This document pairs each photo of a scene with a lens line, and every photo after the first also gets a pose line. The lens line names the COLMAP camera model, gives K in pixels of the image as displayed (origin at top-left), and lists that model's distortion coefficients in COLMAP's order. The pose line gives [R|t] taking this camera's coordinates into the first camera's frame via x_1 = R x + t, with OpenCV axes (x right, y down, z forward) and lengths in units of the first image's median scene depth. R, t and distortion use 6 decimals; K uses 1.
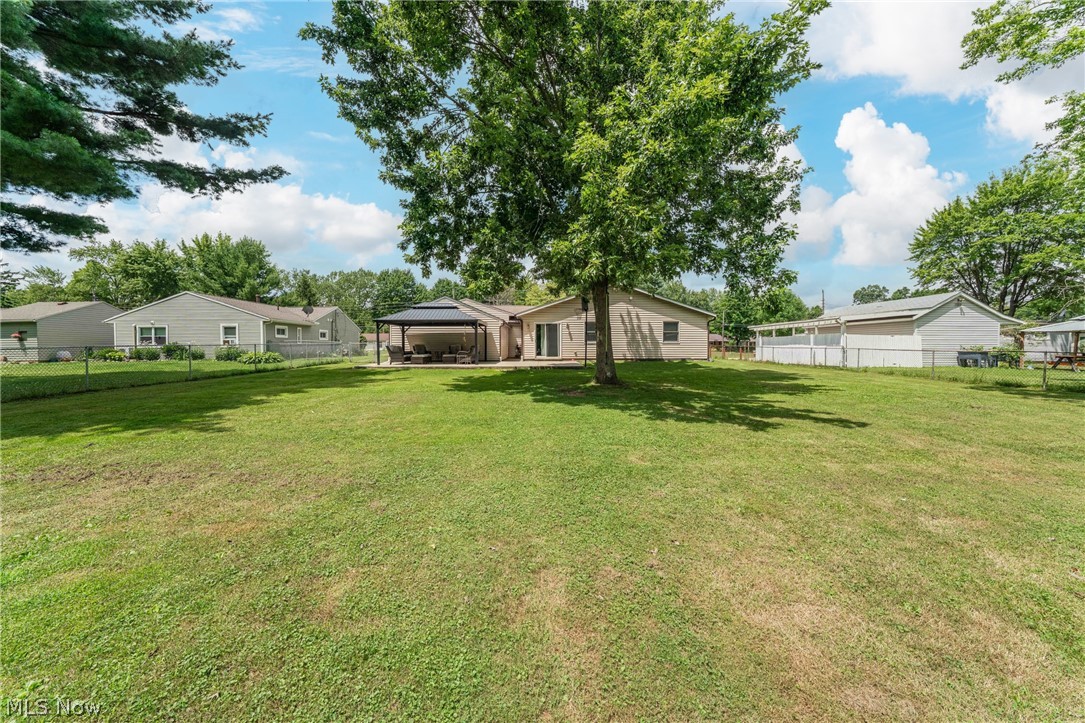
lens RADIAL K [[379.0, 0, 544.0], [0, 379.0, 354.9], [0, 0, 1]] dist [-0.009279, -0.000085]
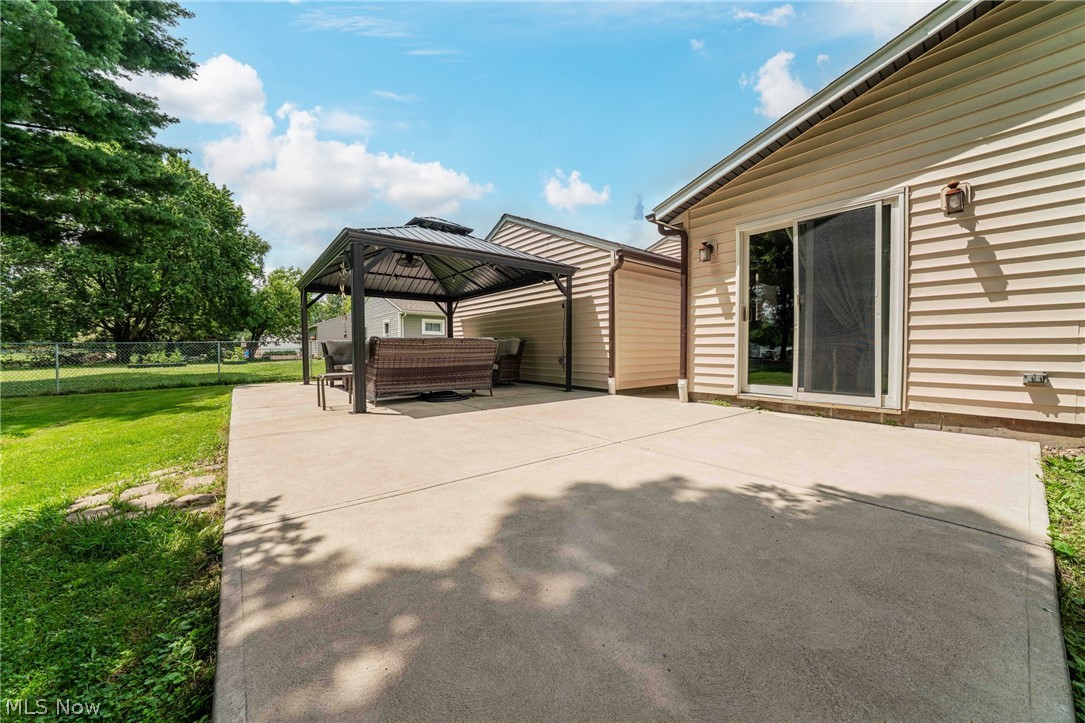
lens RADIAL K [[379.0, 0, 545.5], [0, 379.0, 357.4], [0, 0, 1]] dist [-0.009279, -0.000085]
pose [[0.629584, 0.019593, -0.776685, 0.074629], [-0.014205, 0.999805, 0.013707, -0.013395], [0.776803, 0.002403, 0.629740, 0.767345]]
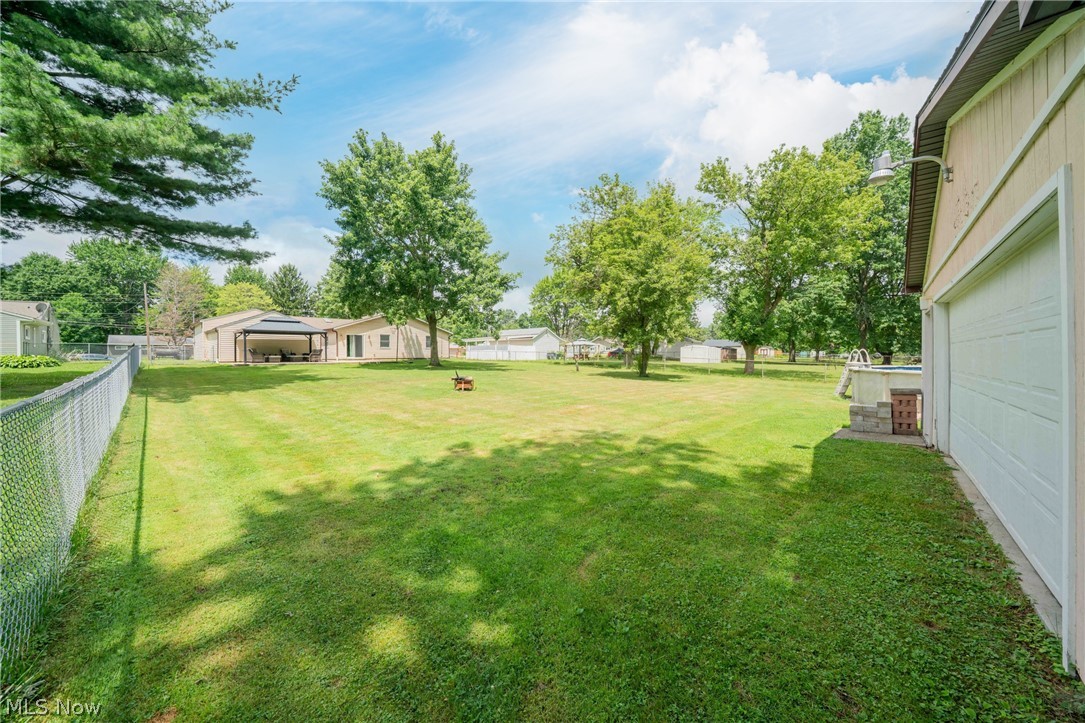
lens RADIAL K [[379.0, 0, 546.2], [0, 379.0, 358.1], [0, 0, 1]] dist [-0.009279, -0.000085]
pose [[0.682624, -0.011225, 0.730684, -0.555734], [0.019144, 0.999814, -0.002525, 0.025082], [-0.730519, 0.015712, 0.682711, -0.542132]]
